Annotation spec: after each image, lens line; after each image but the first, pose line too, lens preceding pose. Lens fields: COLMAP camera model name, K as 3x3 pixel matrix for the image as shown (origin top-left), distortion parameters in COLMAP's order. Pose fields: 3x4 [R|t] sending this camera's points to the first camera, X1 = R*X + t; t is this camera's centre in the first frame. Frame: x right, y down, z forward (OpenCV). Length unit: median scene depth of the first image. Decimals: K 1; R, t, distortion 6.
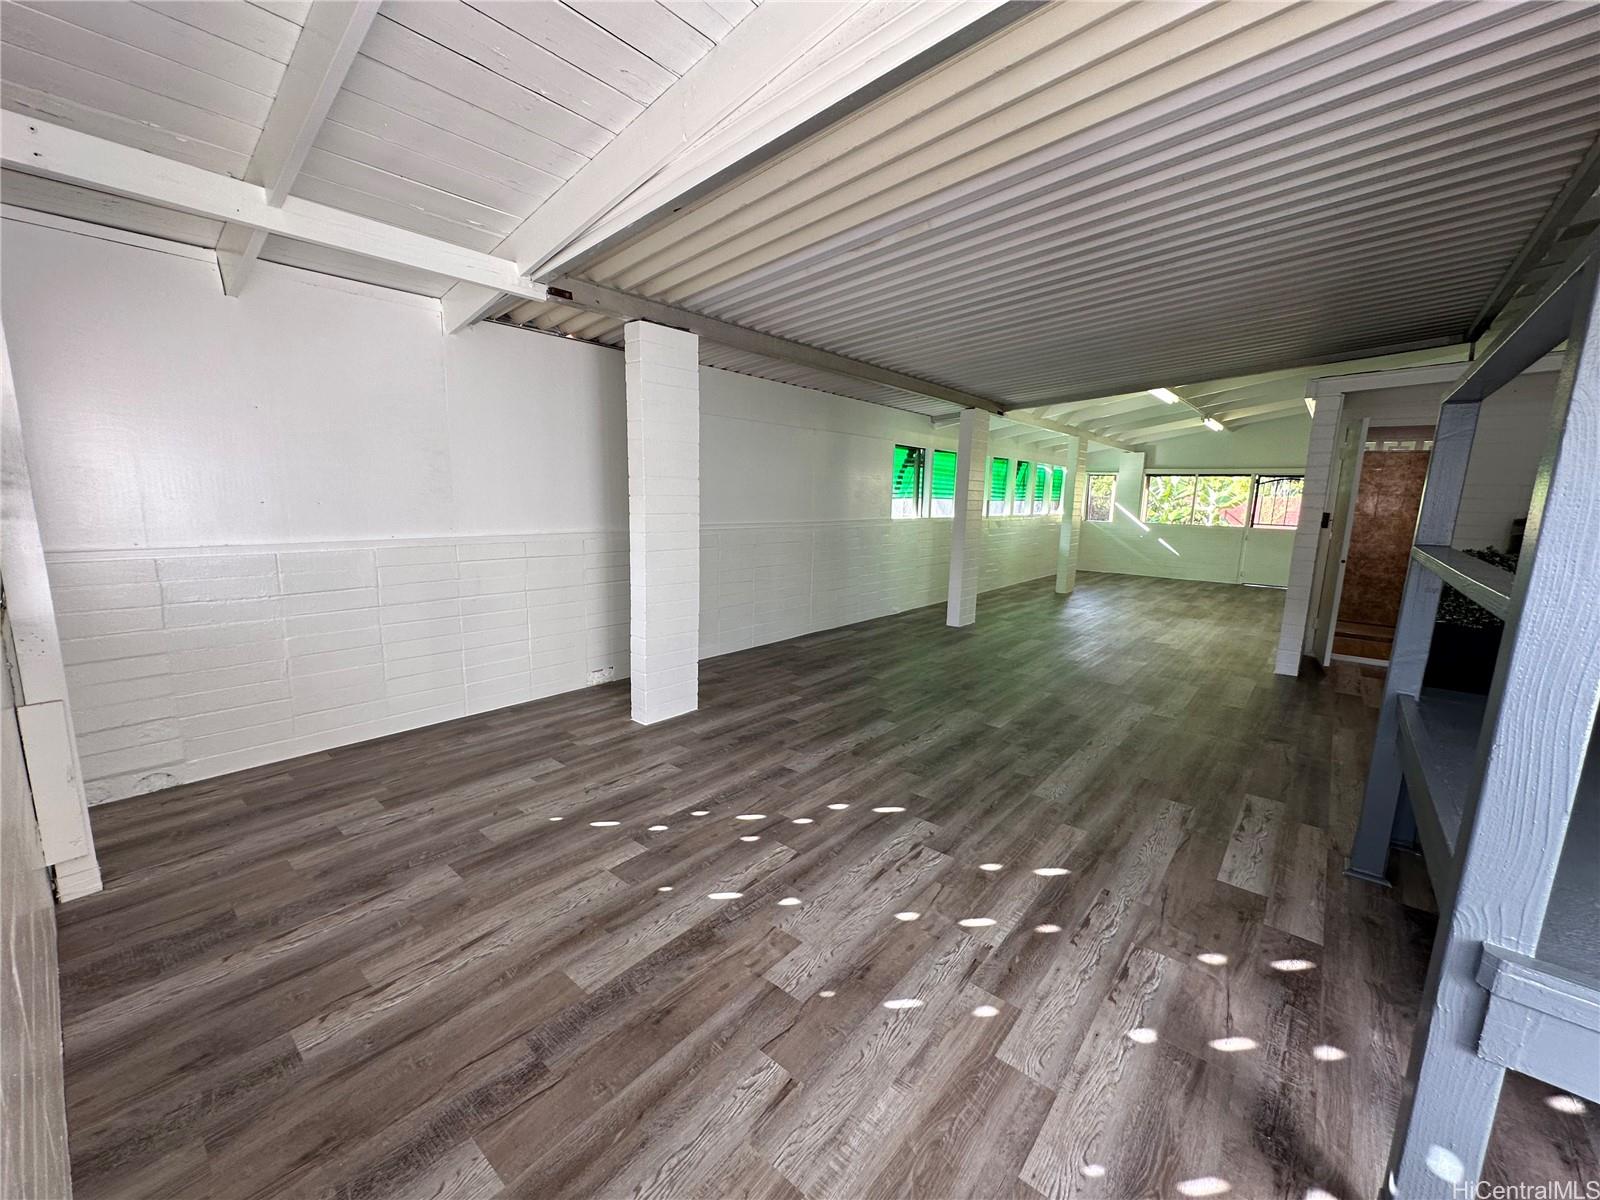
lens RADIAL K [[639.3, 0, 794.6], [0, 639.3, 598.7], [0, 0, 1]] dist [0.004538, 0.000584]
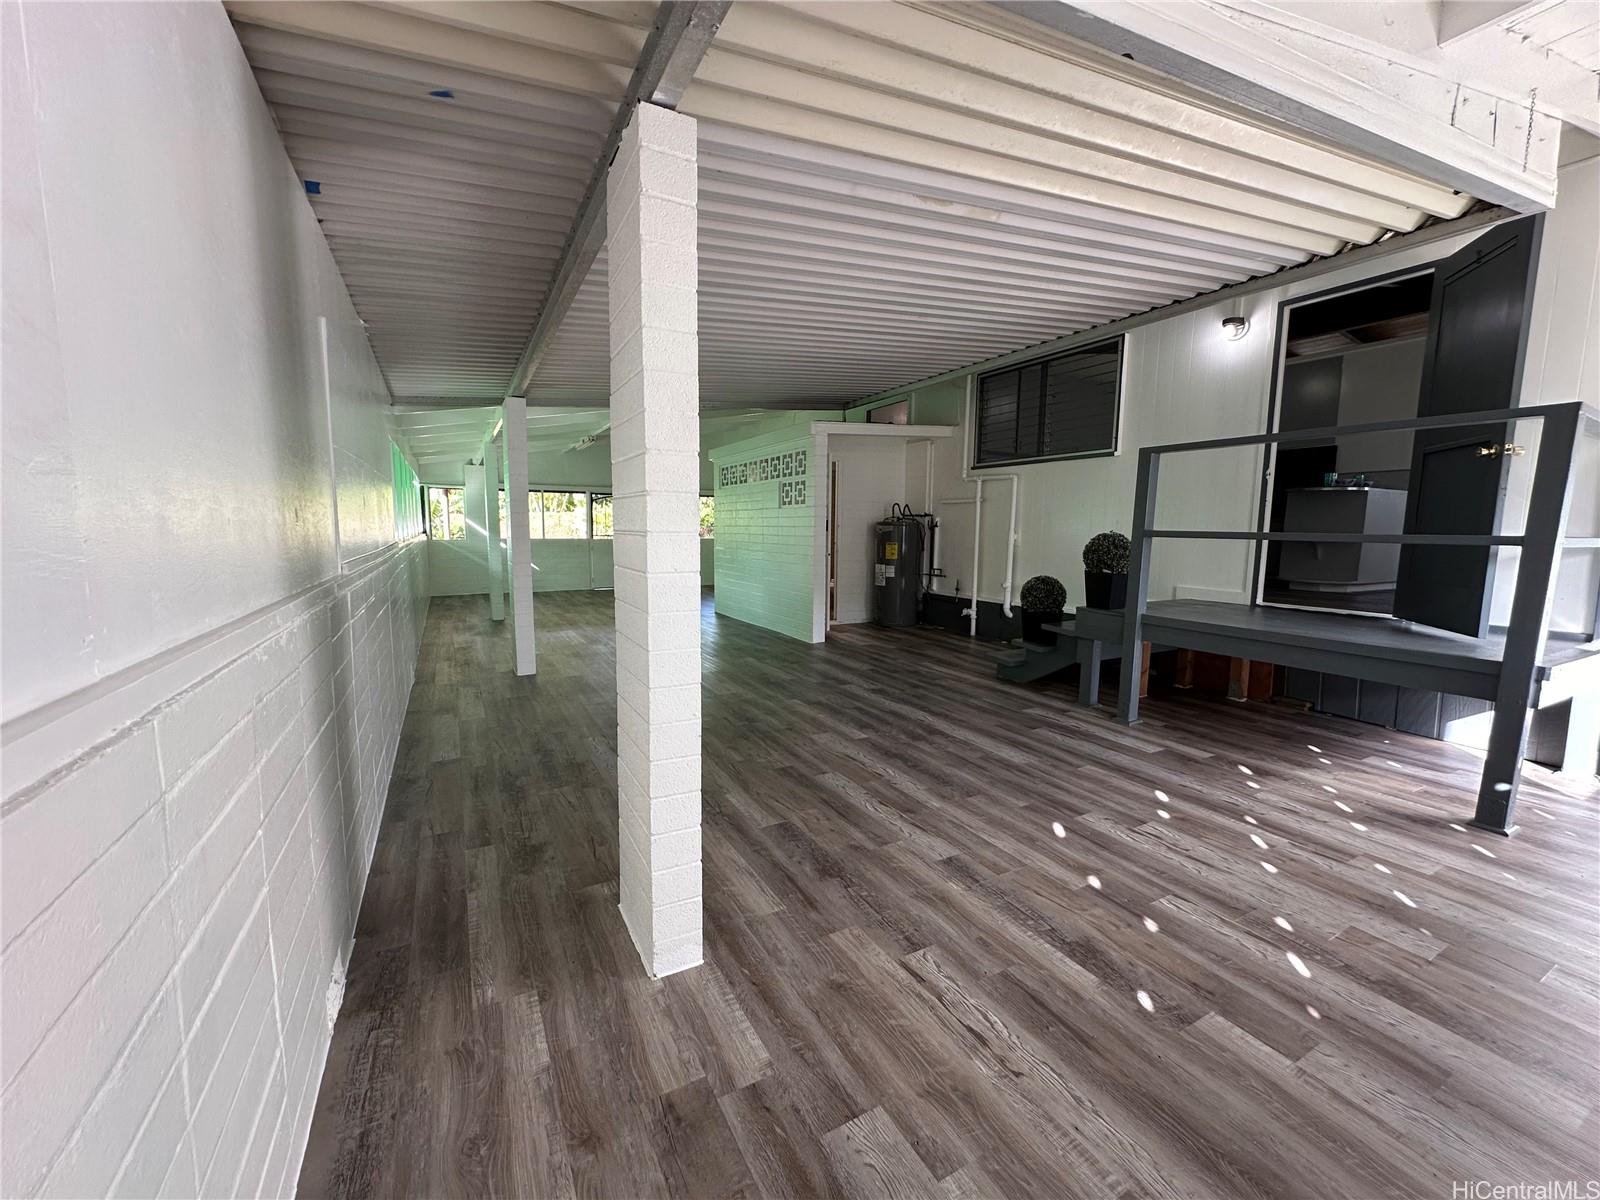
lens RADIAL K [[639.3, 0, 801.2], [0, 639.3, 603.3], [0, 0, 1]] dist [0.004538, 0.000584]
pose [[0.358066, -0.133048, 0.924168, -0.762108], [0.151782, 0.984924, 0.082987, -0.126805], [-0.921277, 0.110557, 0.372863, 0.876003]]
